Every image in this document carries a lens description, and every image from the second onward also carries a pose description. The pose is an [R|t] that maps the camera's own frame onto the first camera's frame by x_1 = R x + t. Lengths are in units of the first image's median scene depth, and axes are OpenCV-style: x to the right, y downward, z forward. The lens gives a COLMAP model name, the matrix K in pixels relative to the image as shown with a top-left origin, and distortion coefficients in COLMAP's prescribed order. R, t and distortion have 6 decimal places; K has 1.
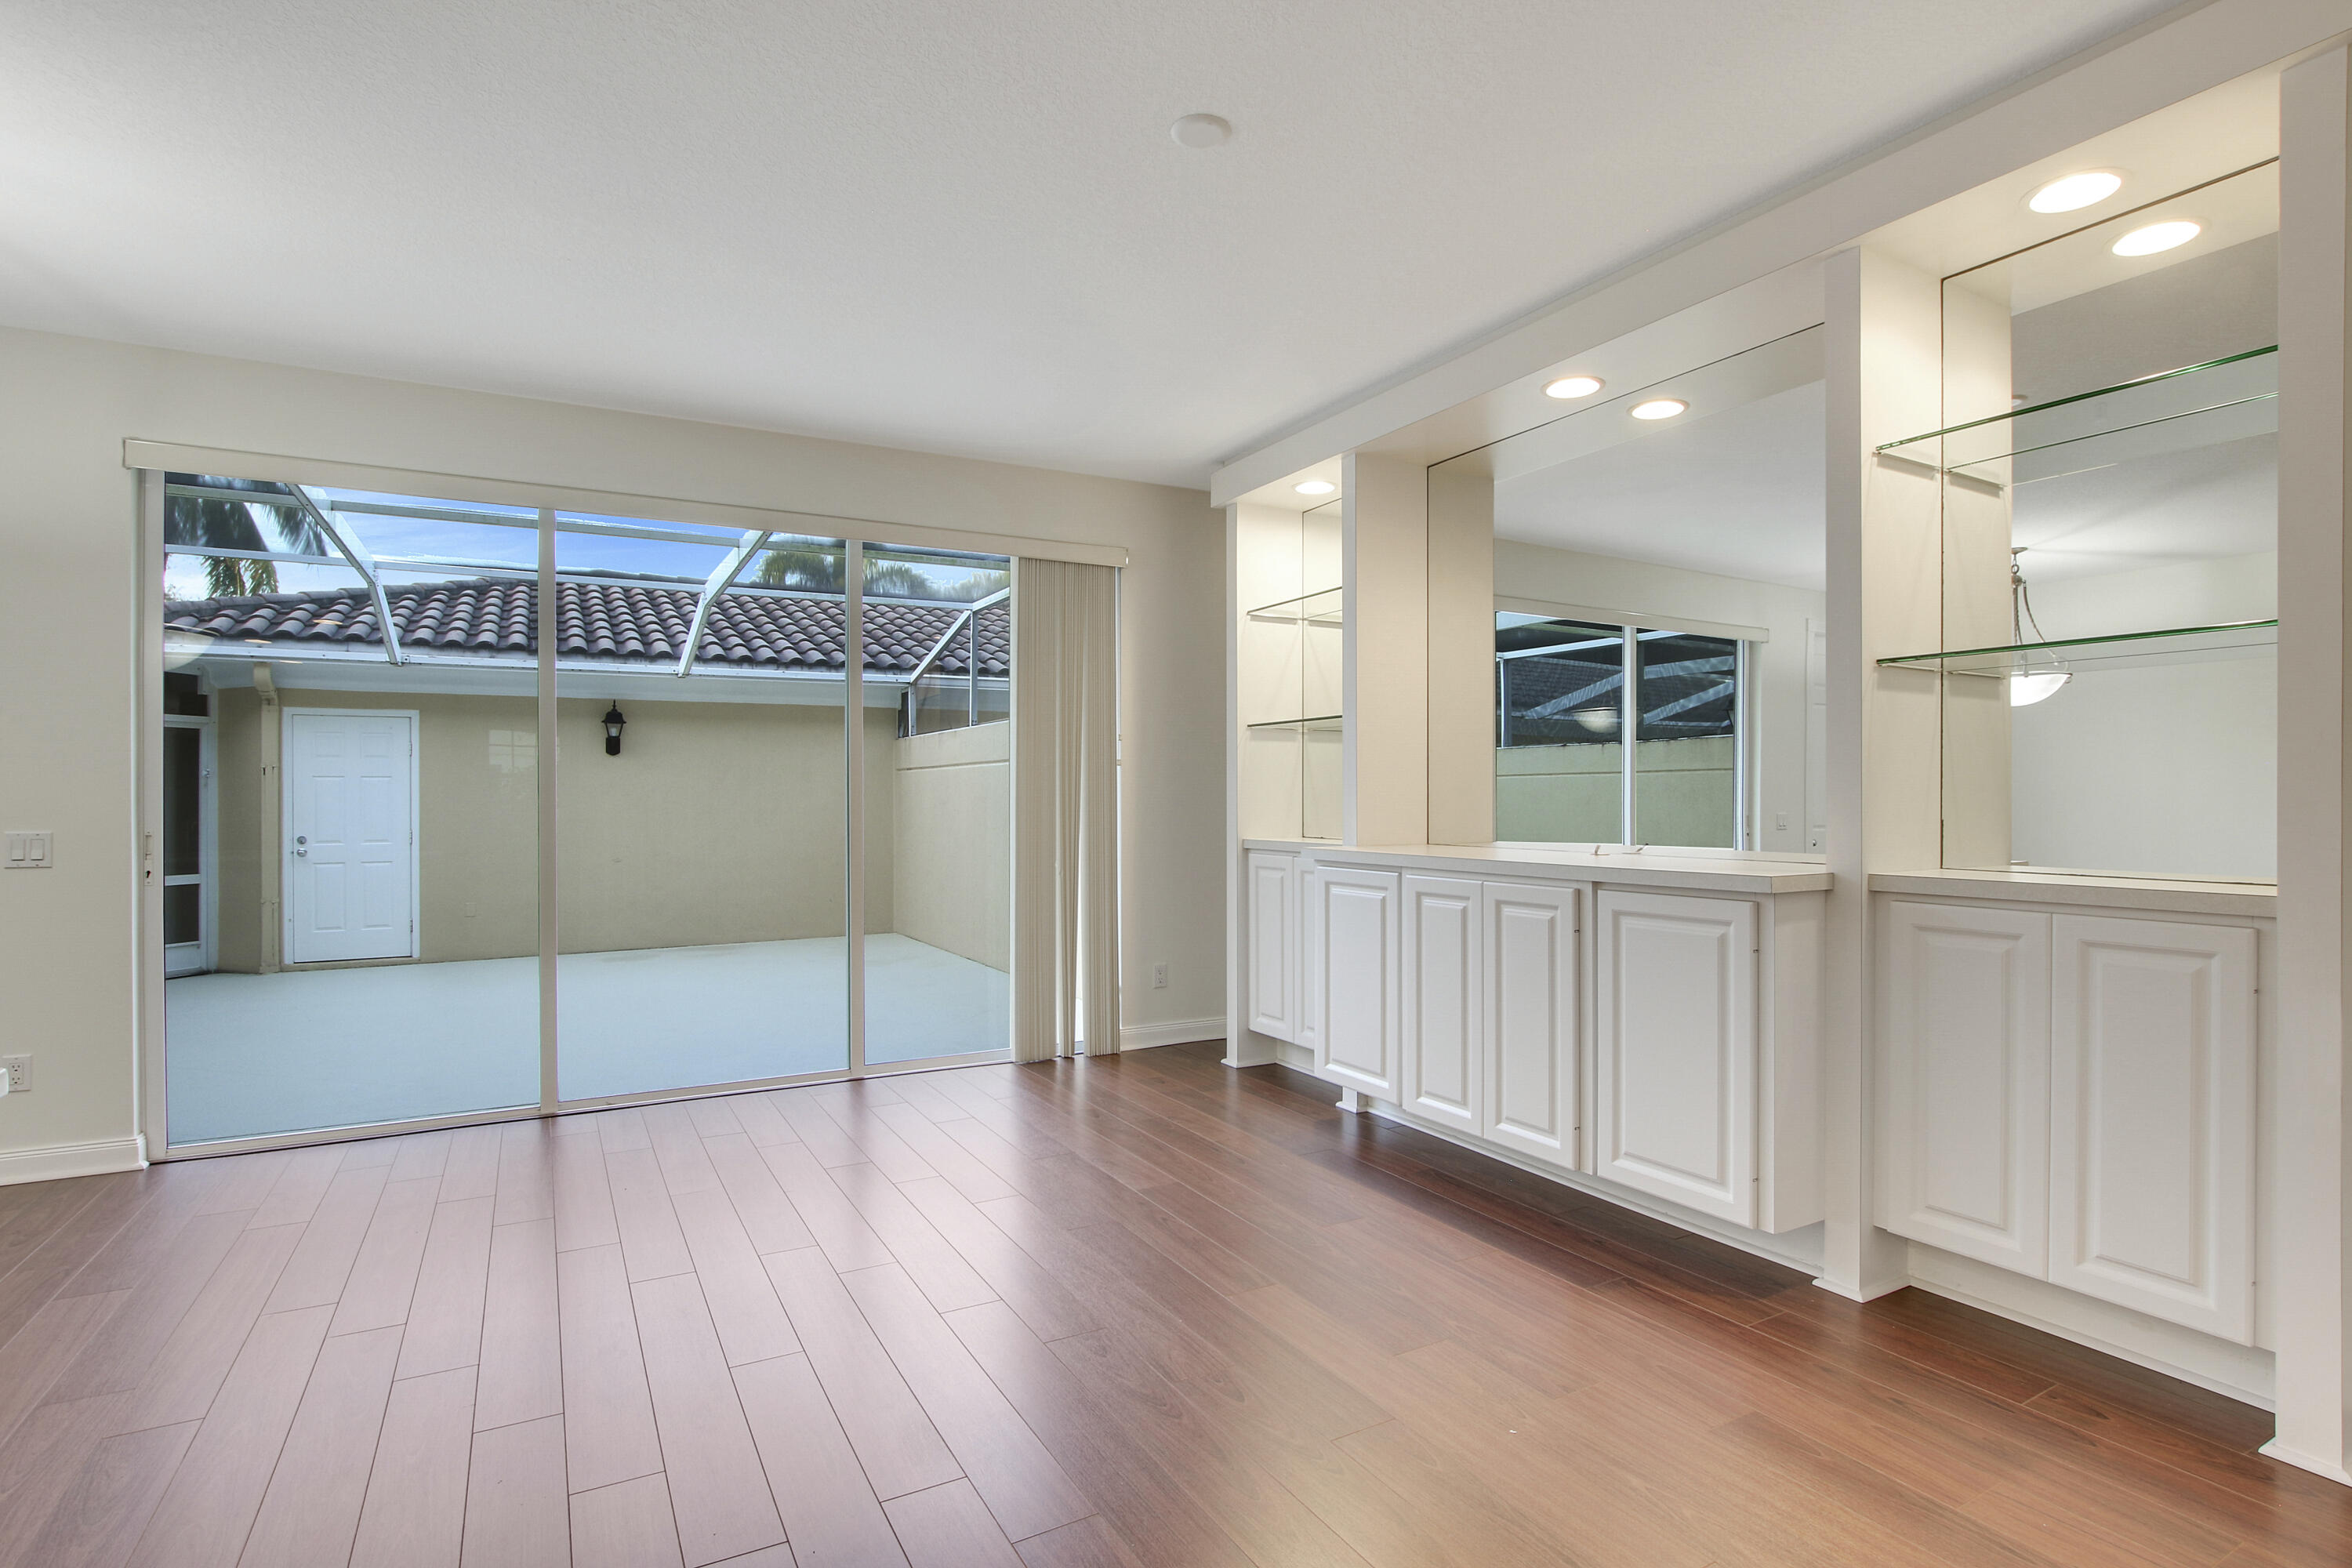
lens RADIAL K [[1174.3, 0, 1189.0], [0, 1174.3, 783.4], [0, 0, 1]] dist [-0.030035, 0.003399]
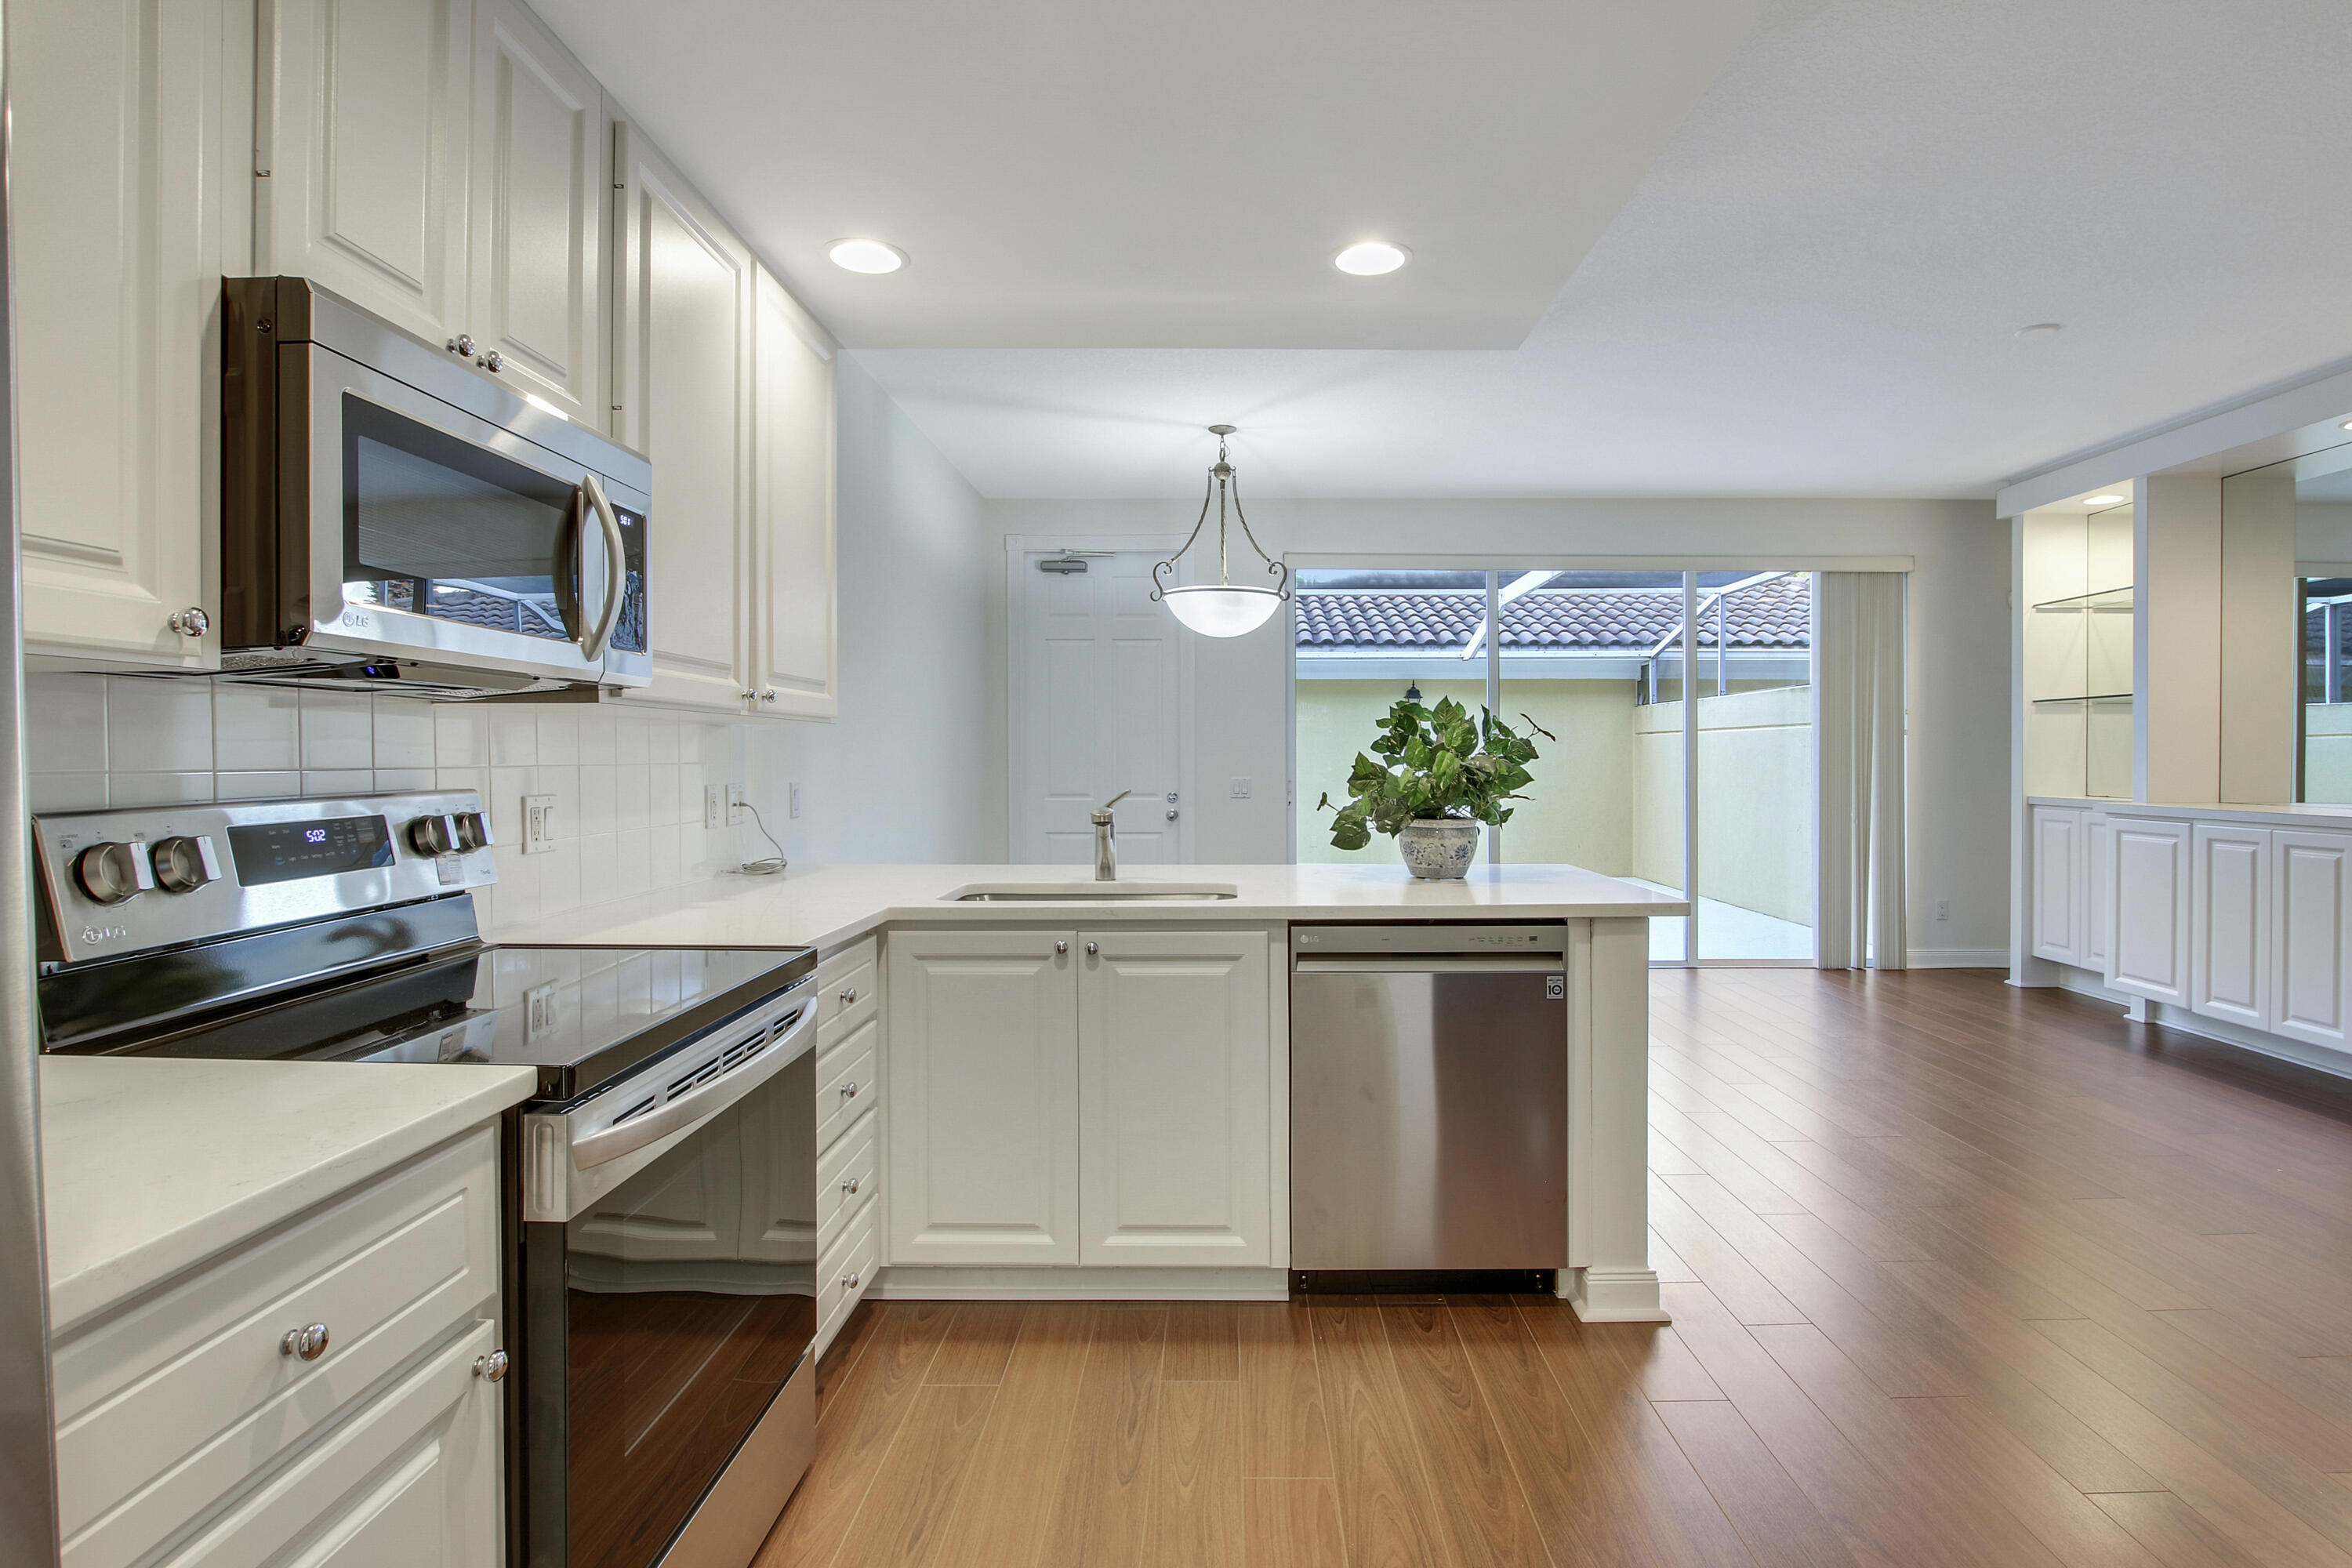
lens RADIAL K [[1174.3, 0, 1245.0], [0, 1174.3, 761.3], [0, 0, 1]] dist [-0.030035, 0.003399]
pose [[0.874733, 0.004776, -0.484583, -0.061476], [0.003011, 0.999879, 0.015290, -0.006848], [0.484597, -0.014834, 0.874612, -0.320578]]
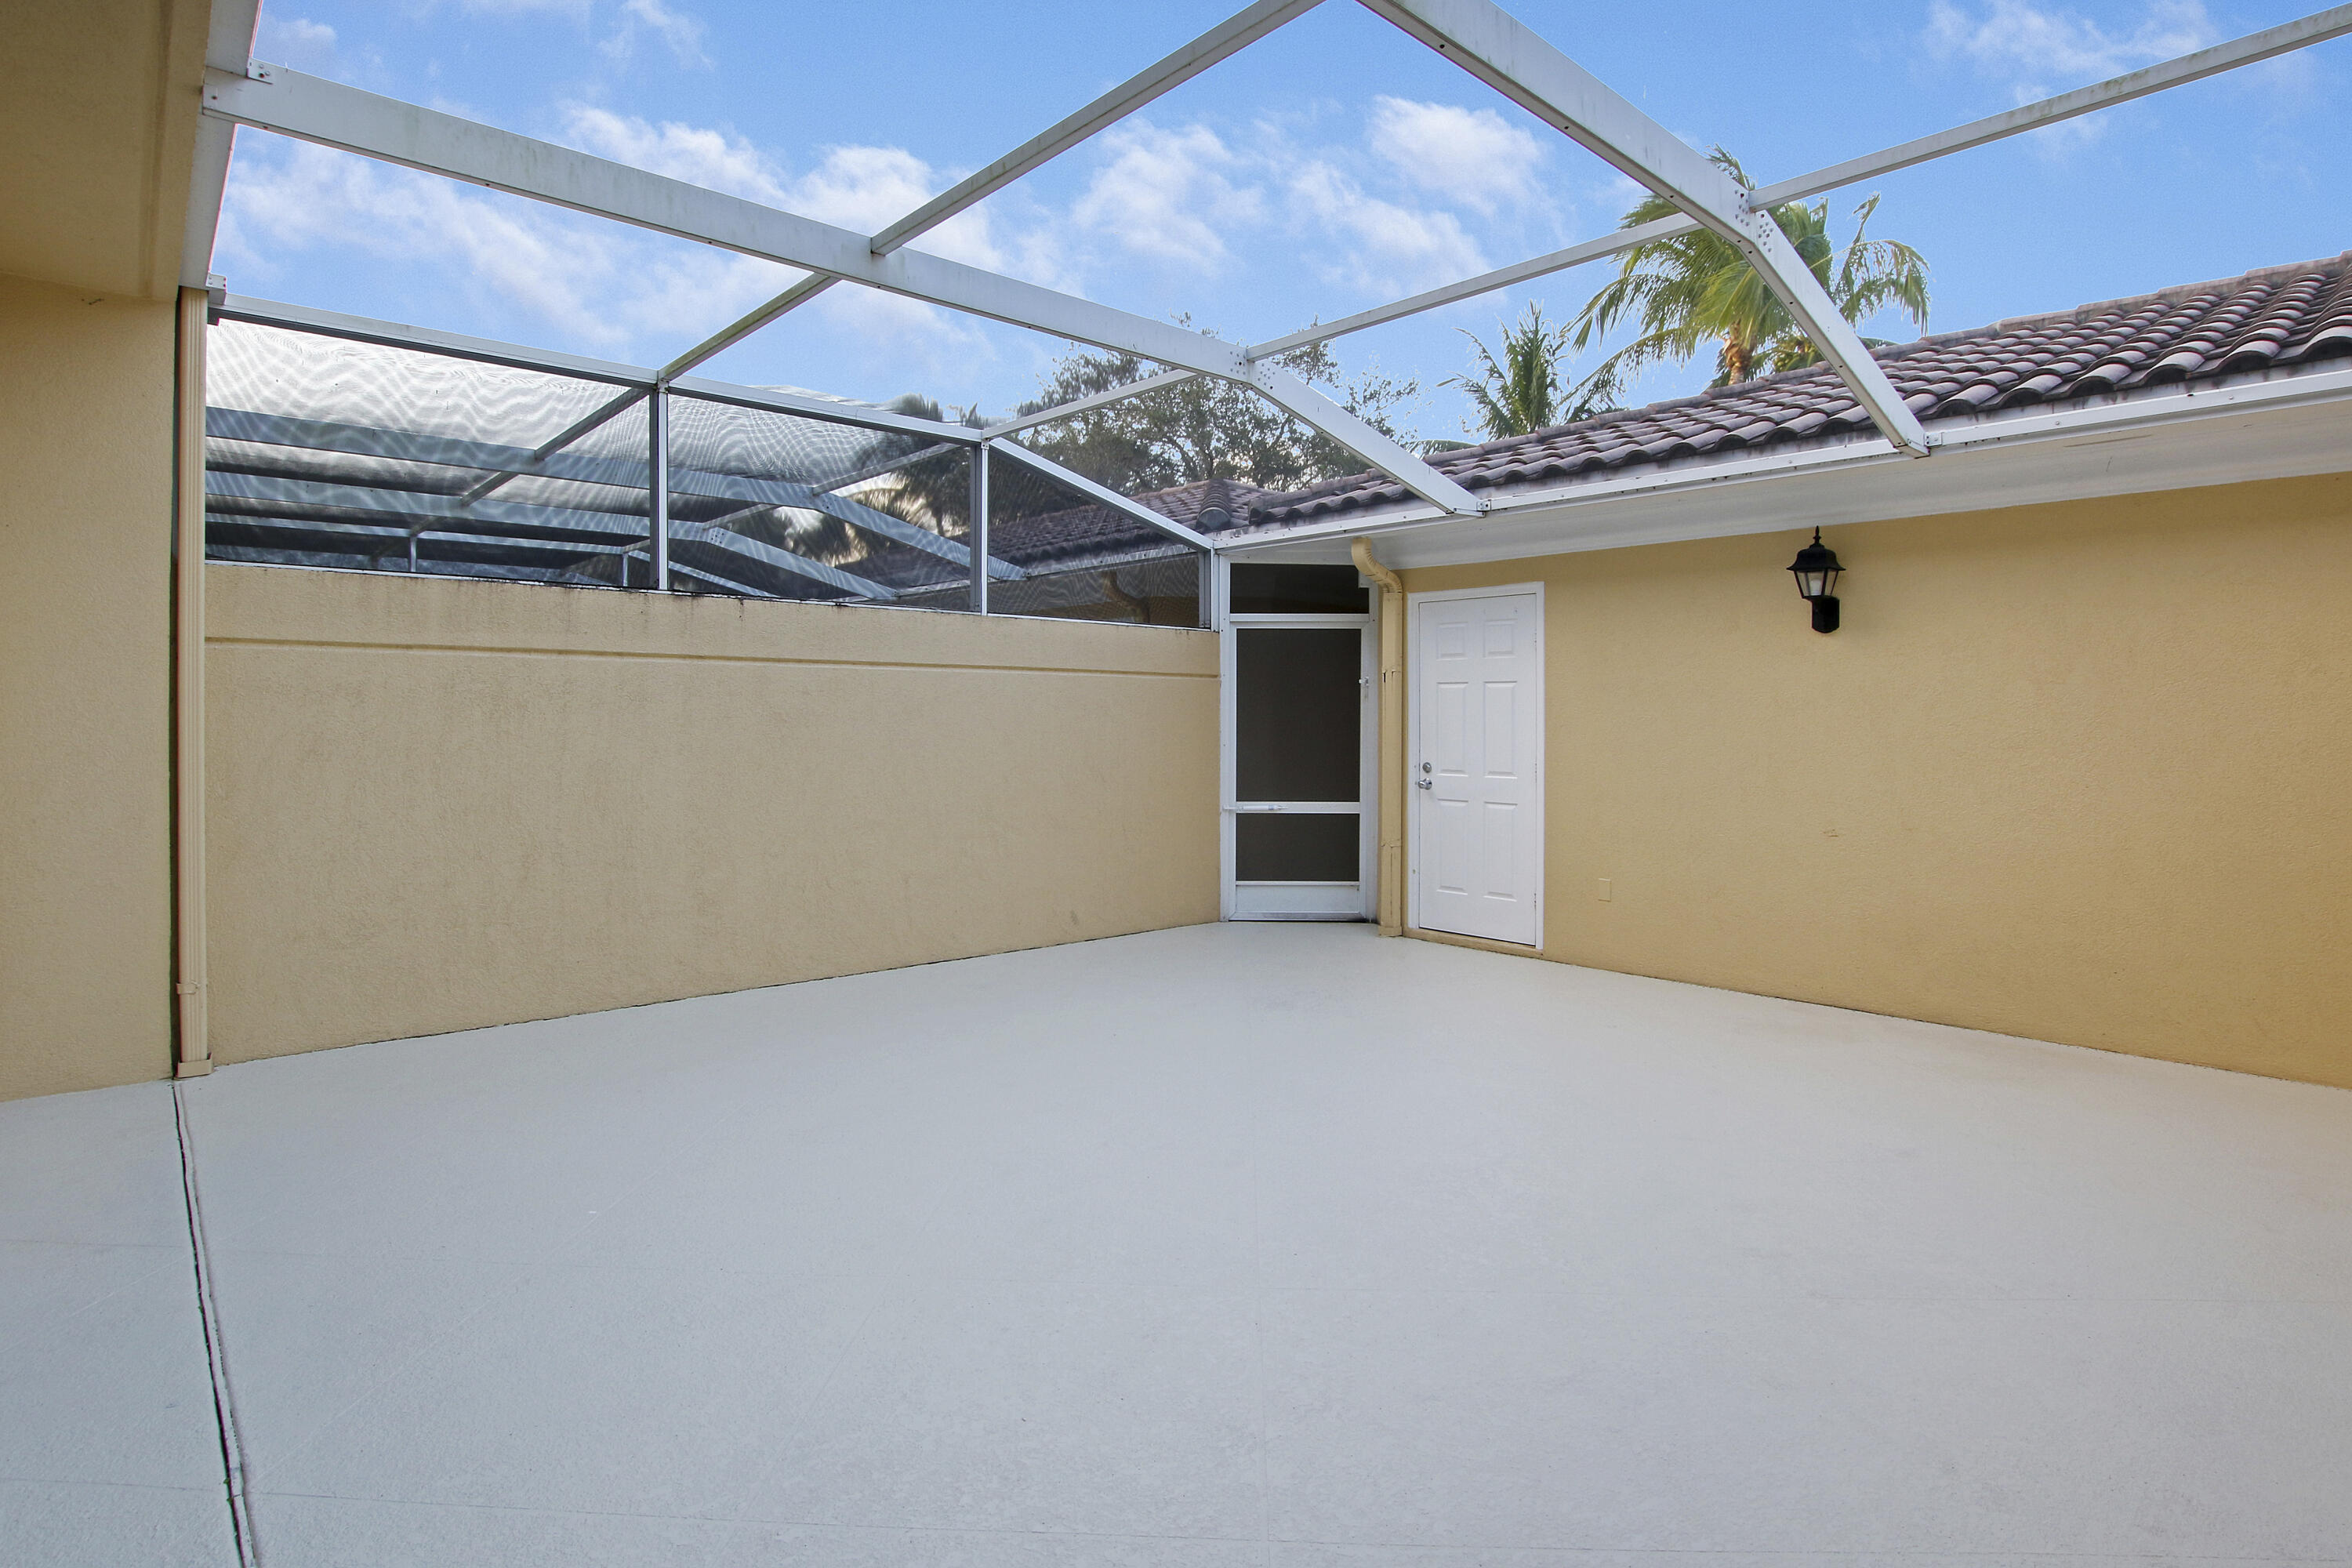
lens RADIAL K [[1186.6, 0, 1208.1], [0, 1186.6, 718.0], [0, 0, 1]] dist [-0.002801, -0.000227]
pose [[0.231041, 0.008813, -0.972904, -0.064447], [0.007672, 0.999911, 0.010880, 0.010300], [0.972914, -0.009978, 0.230953, 0.992008]]
